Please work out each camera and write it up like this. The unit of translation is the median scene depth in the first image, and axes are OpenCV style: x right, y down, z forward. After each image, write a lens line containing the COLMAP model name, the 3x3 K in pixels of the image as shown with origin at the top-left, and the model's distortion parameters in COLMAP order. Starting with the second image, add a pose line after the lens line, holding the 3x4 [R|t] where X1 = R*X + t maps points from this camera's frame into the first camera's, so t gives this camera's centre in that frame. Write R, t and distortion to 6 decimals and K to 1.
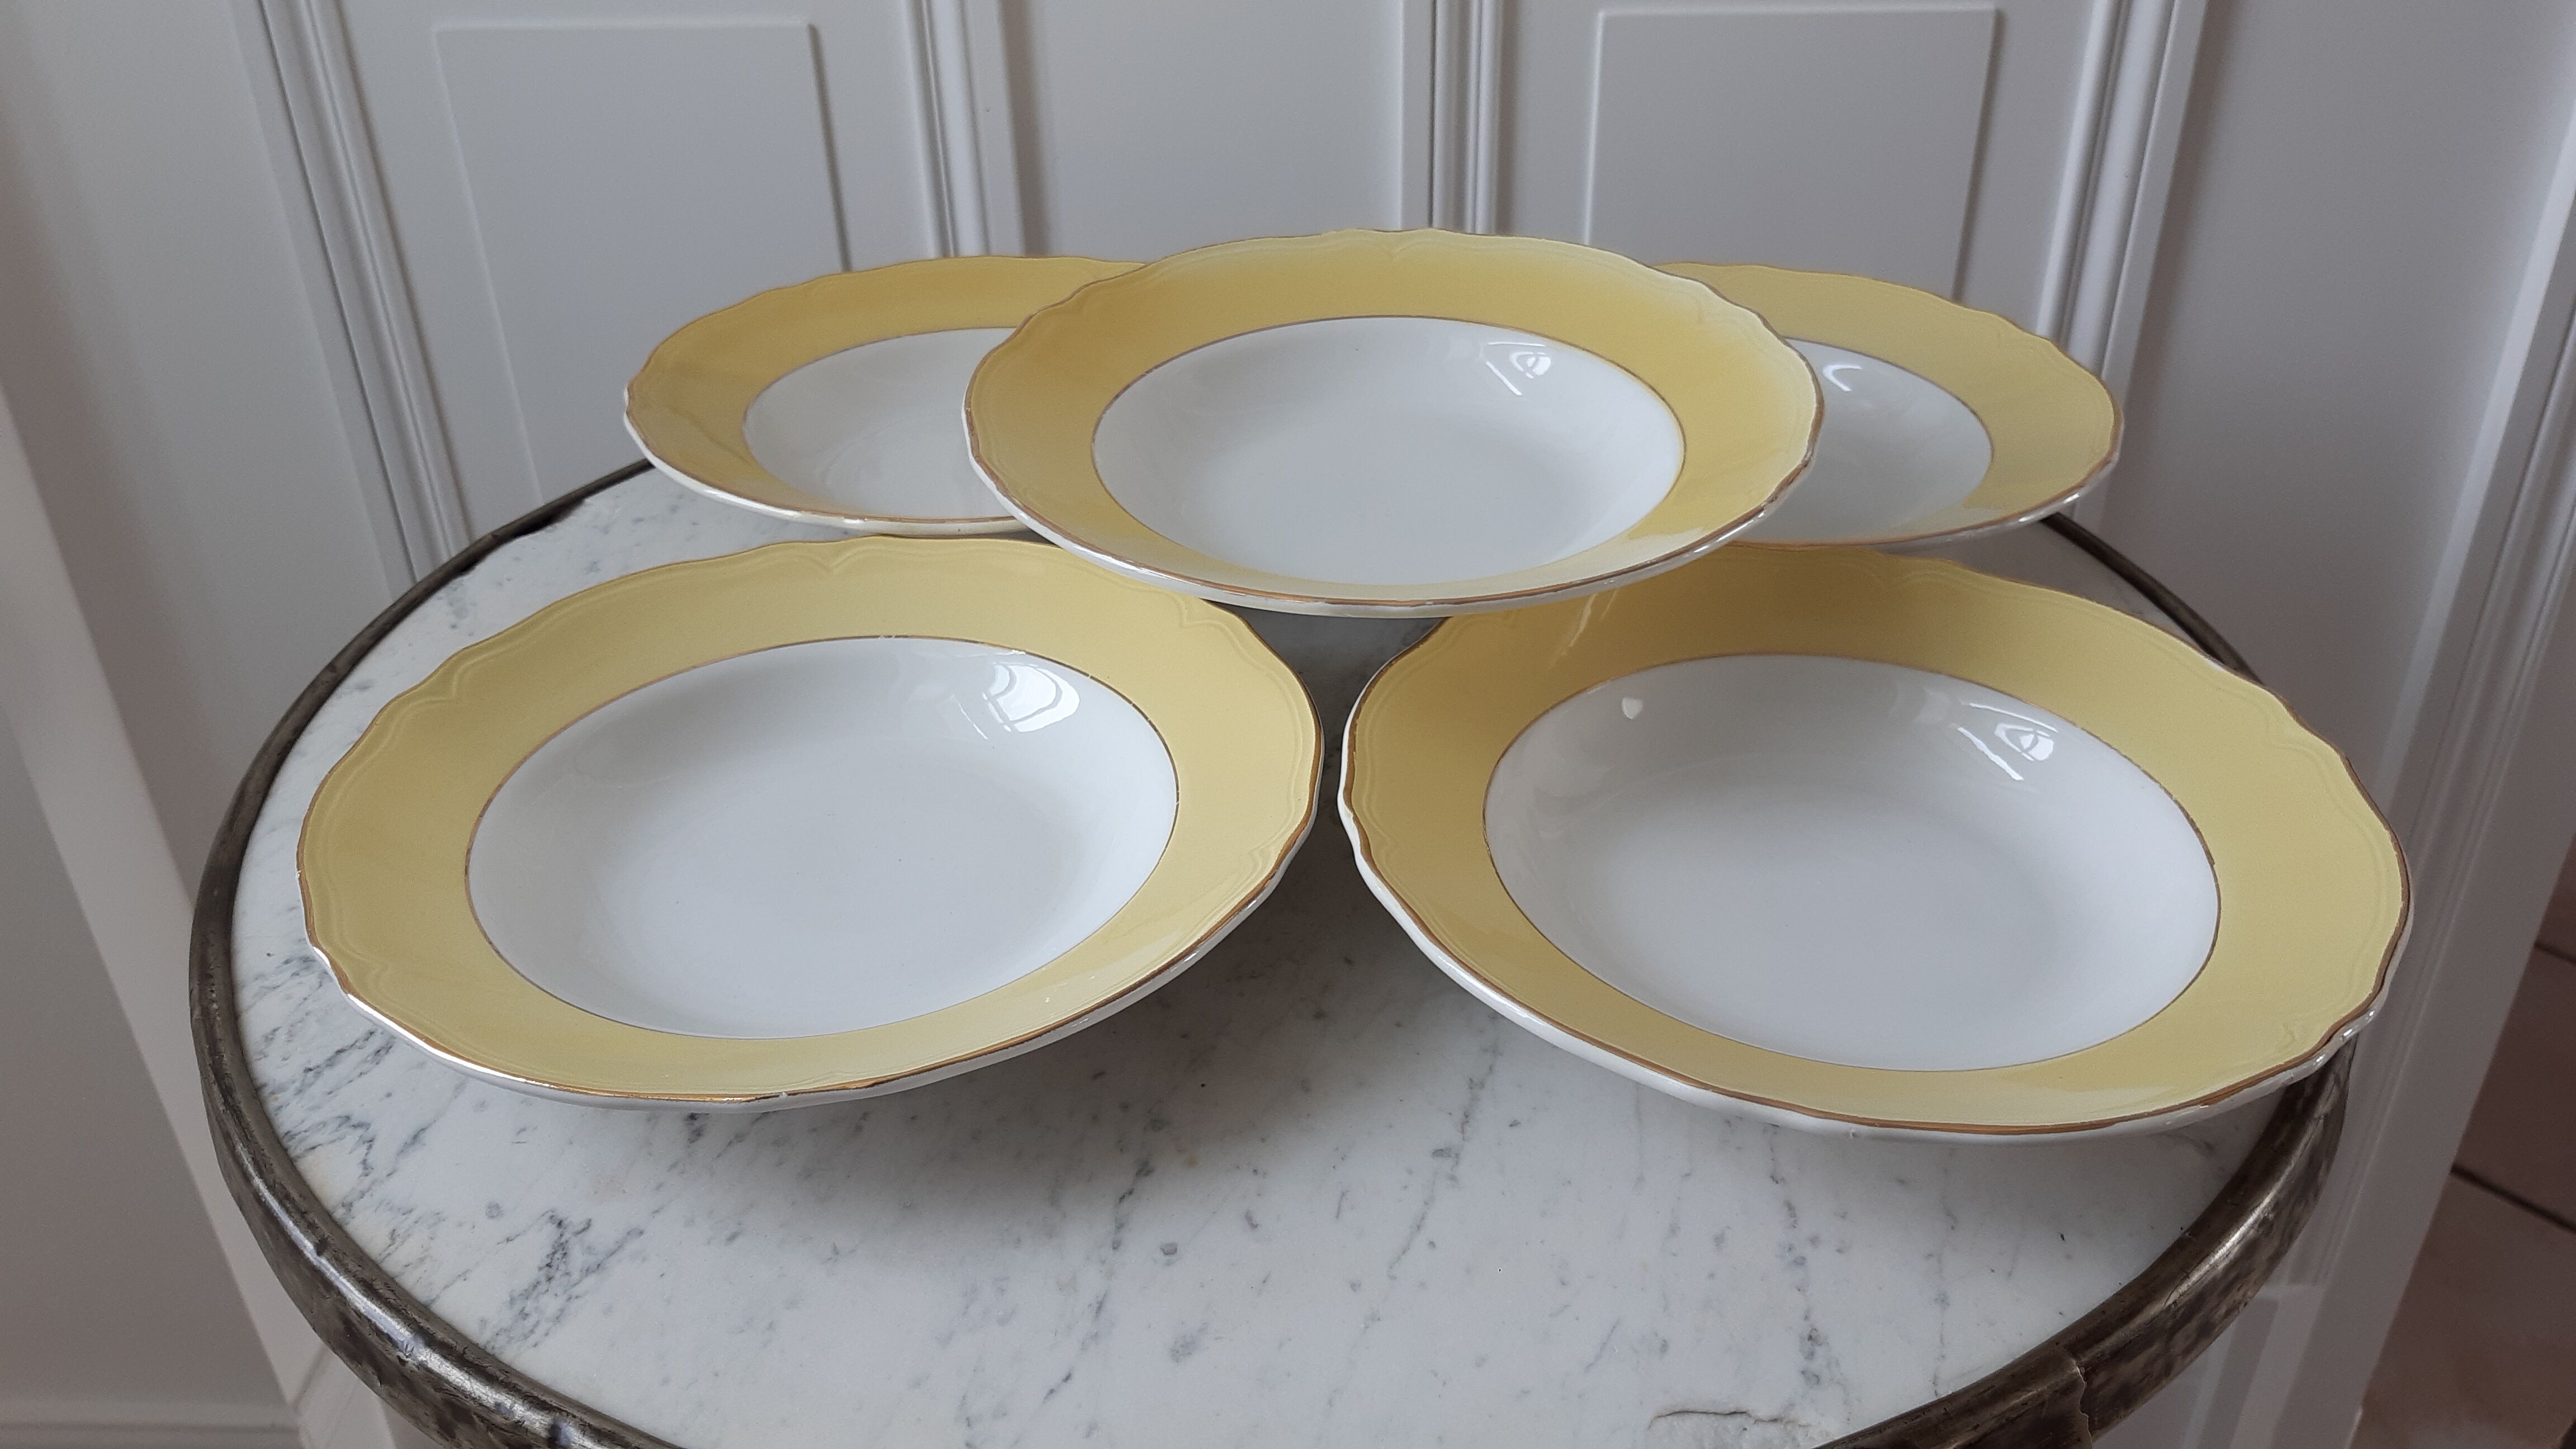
lens RADIAL K [[2025.7, 0, 1310.9], [0, 2025.7, 734.8], [0, 0, 1]] dist [0.037436, -0.105813]
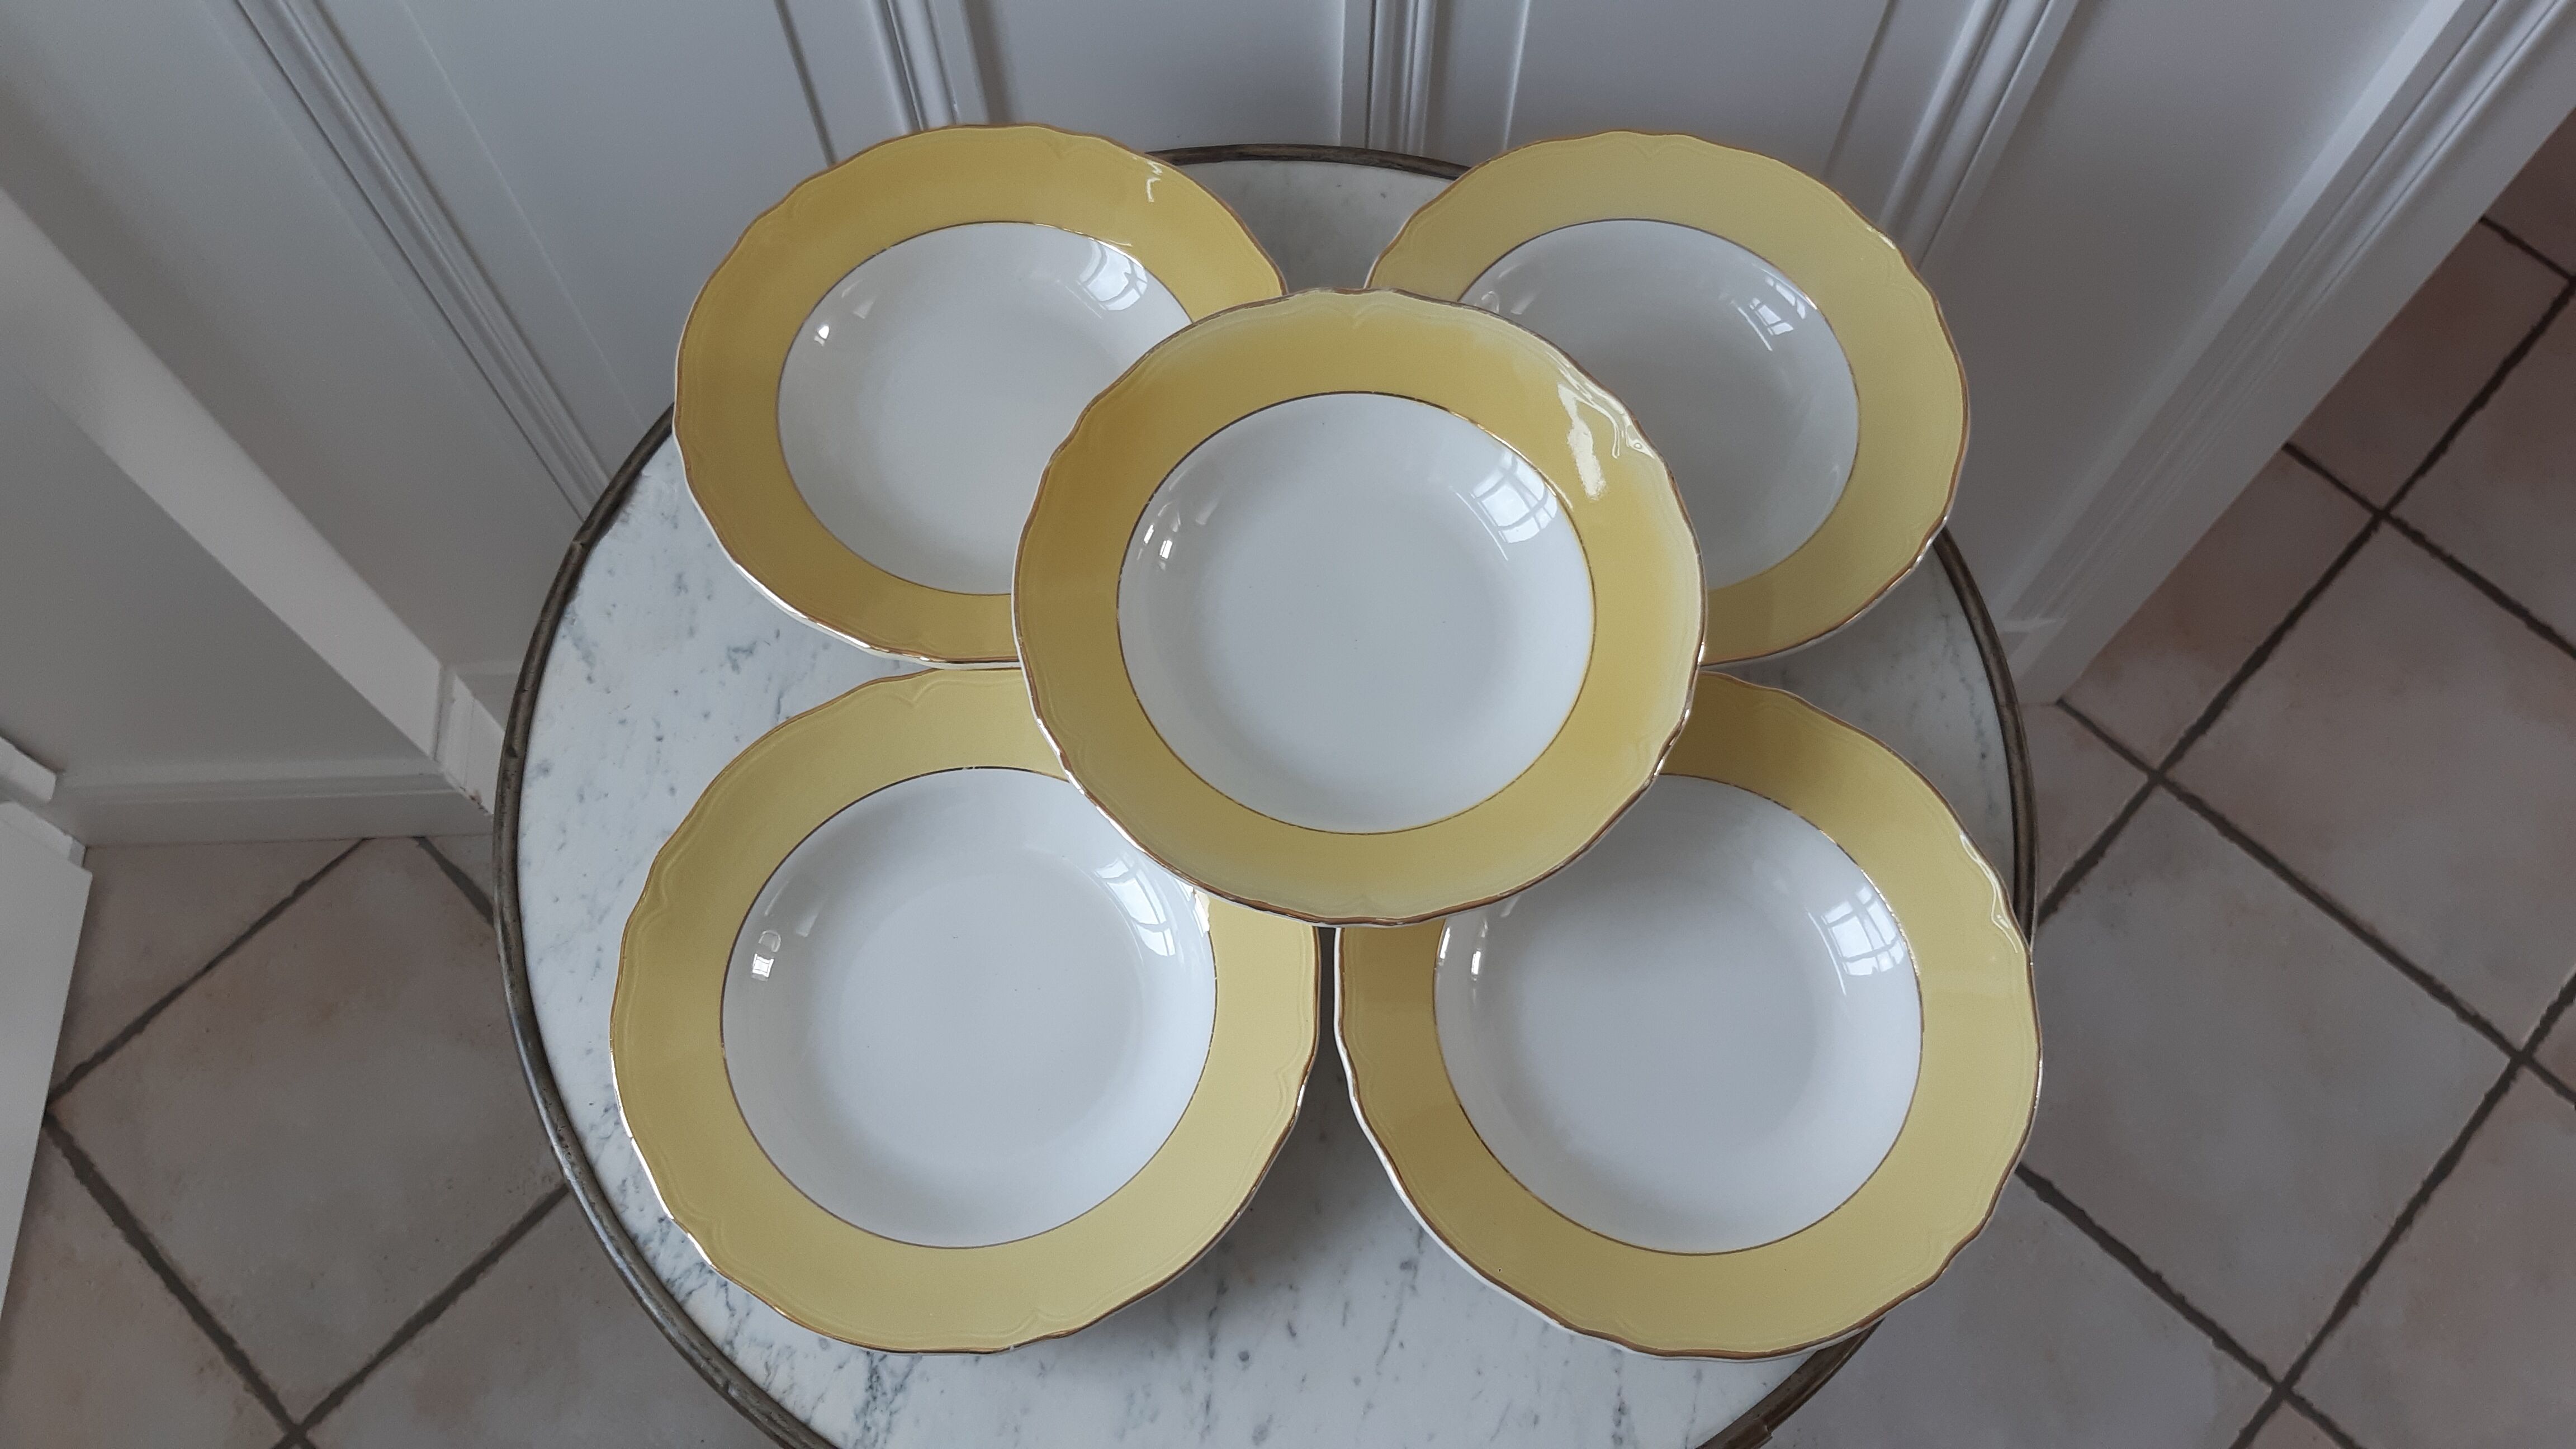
lens RADIAL K [[2025.7, 0, 1310.9], [0, 2025.7, 734.8], [0, 0, 1]] dist [0.037436, -0.105813]
pose [[0.998196, -0.040986, 0.043867, -0.067065], [0.007732, 0.812379, 0.583078, -1.124962], [-0.059535, -0.581687, 0.811231, -0.056436]]
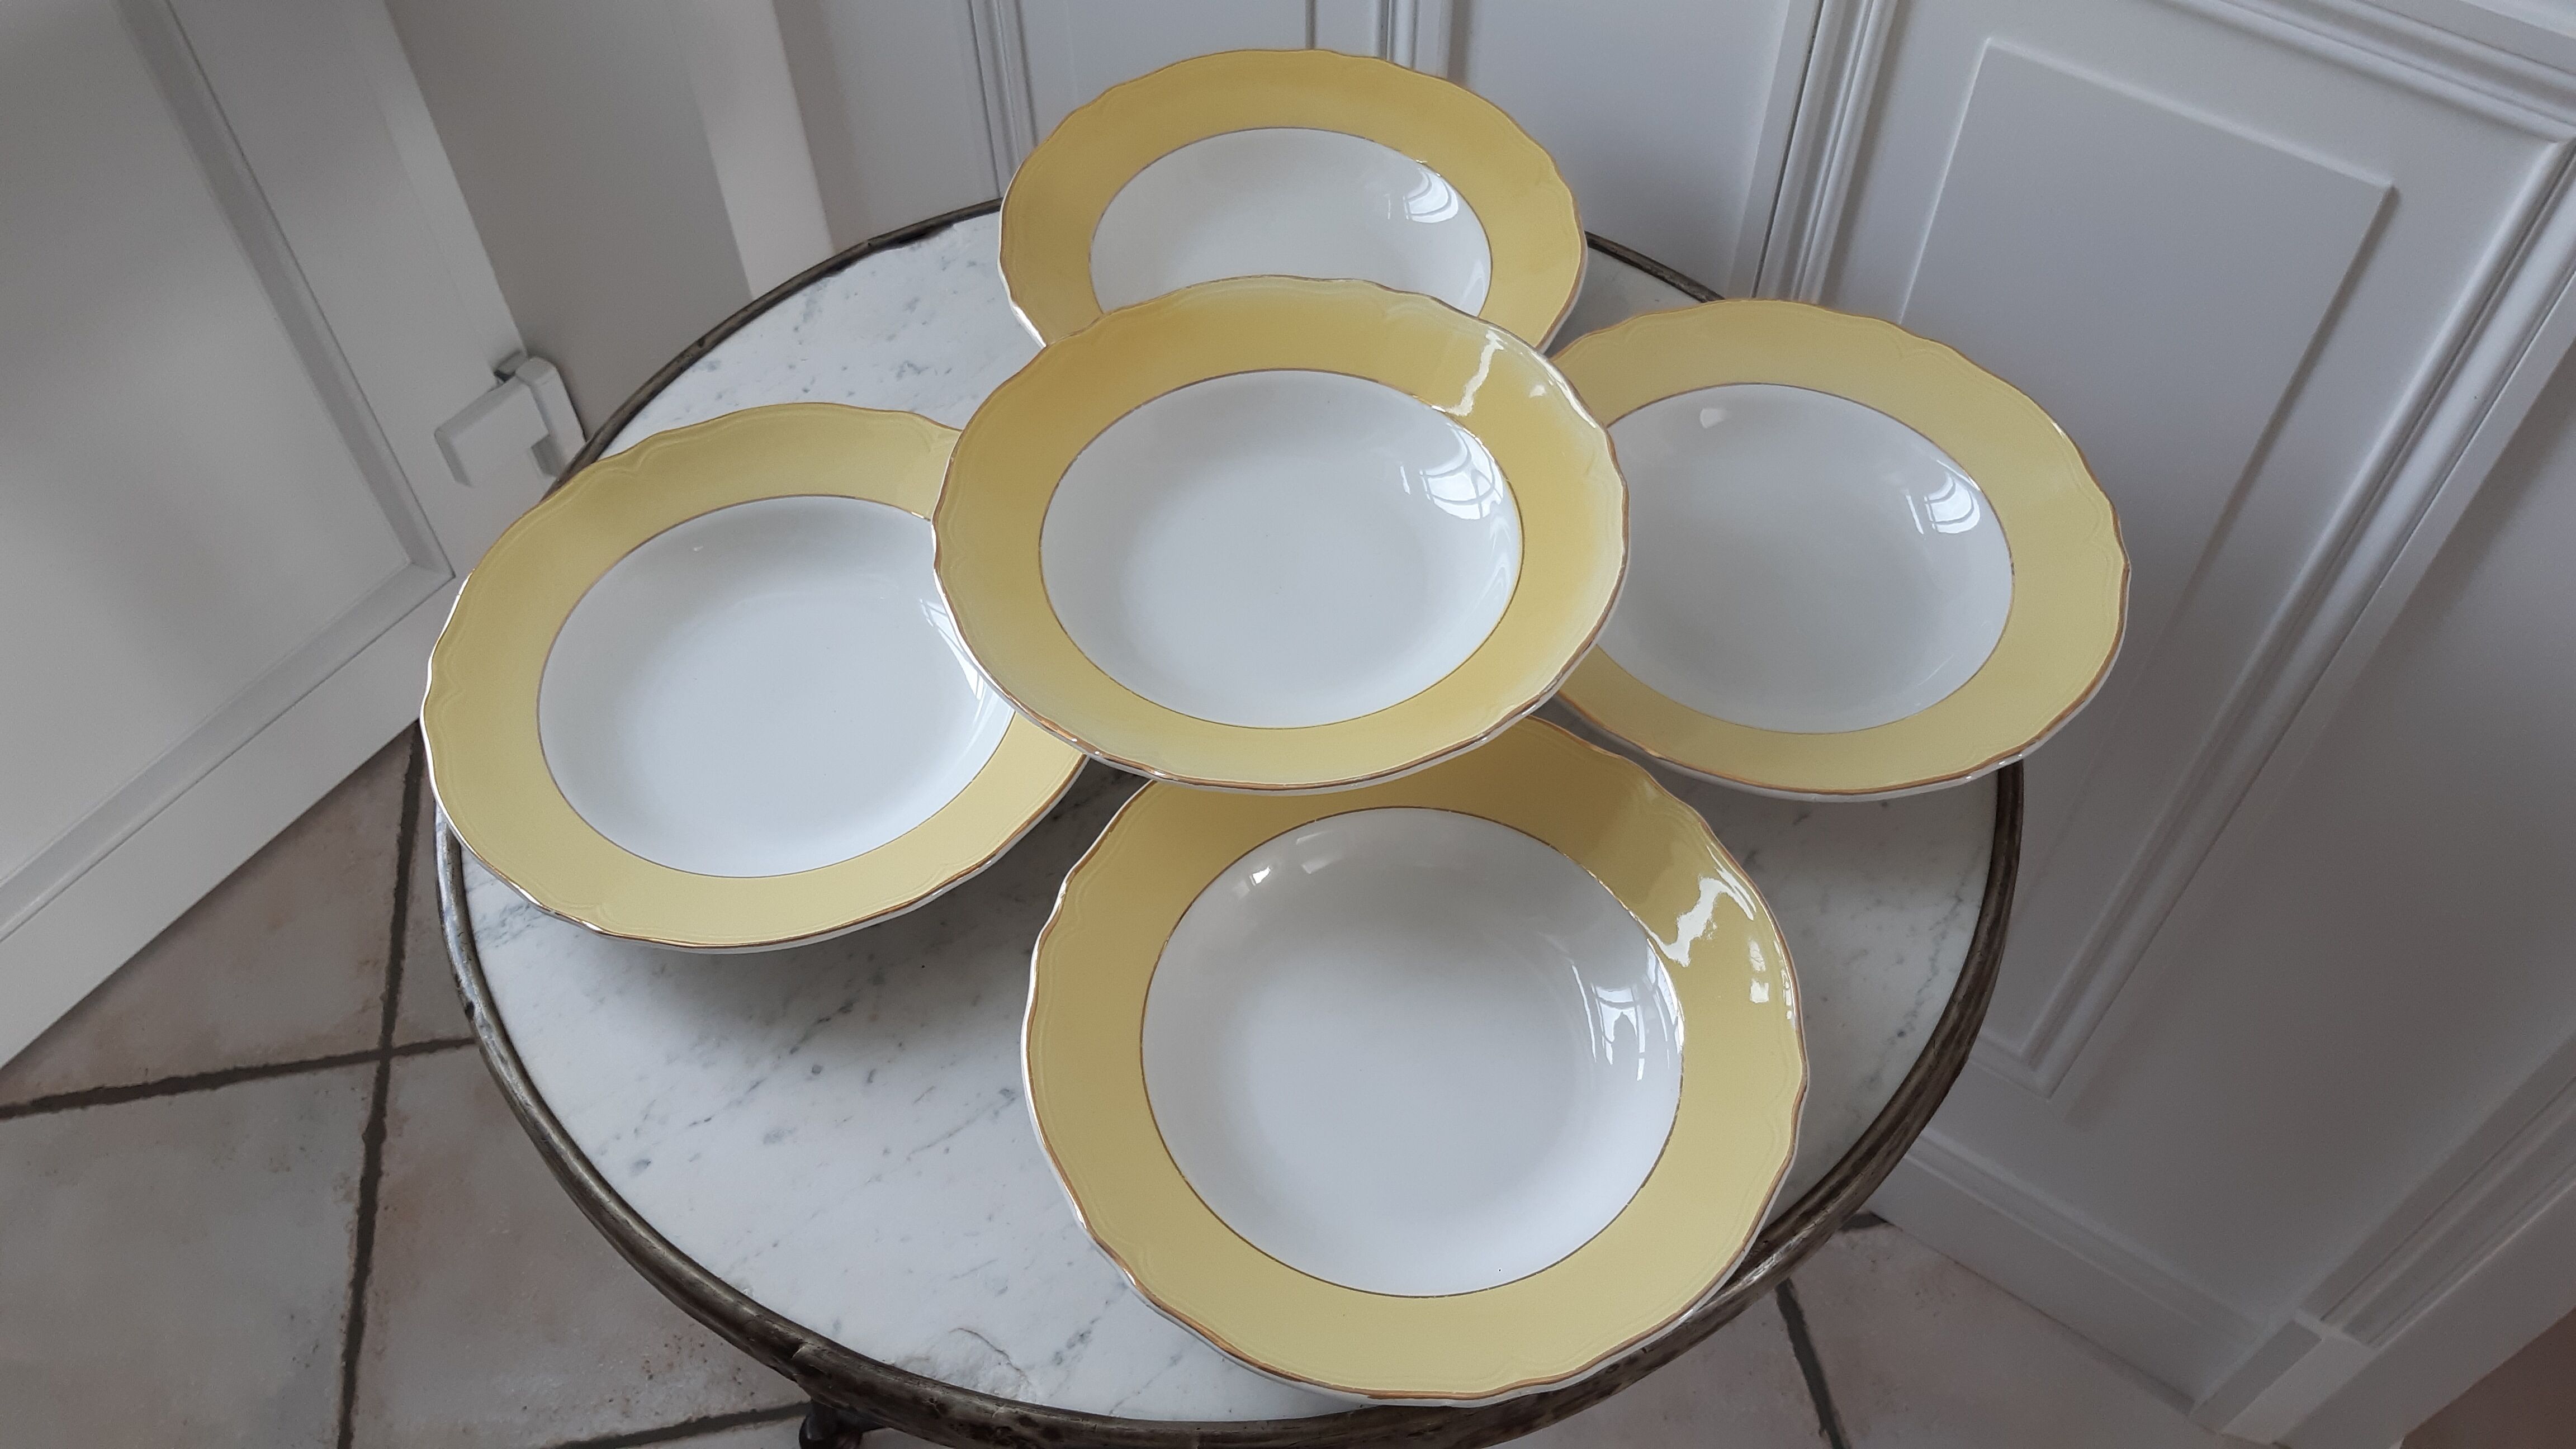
lens RADIAL K [[2025.7, 0, 1310.9], [0, 2025.7, 734.8], [0, 0, 1]] dist [0.037436, -0.105813]
pose [[0.839724, 0.443703, -0.313036, 0.638300], [-0.297324, 0.858081, 0.418684, -0.755171], [0.454381, -0.258505, 0.852474, -0.117679]]
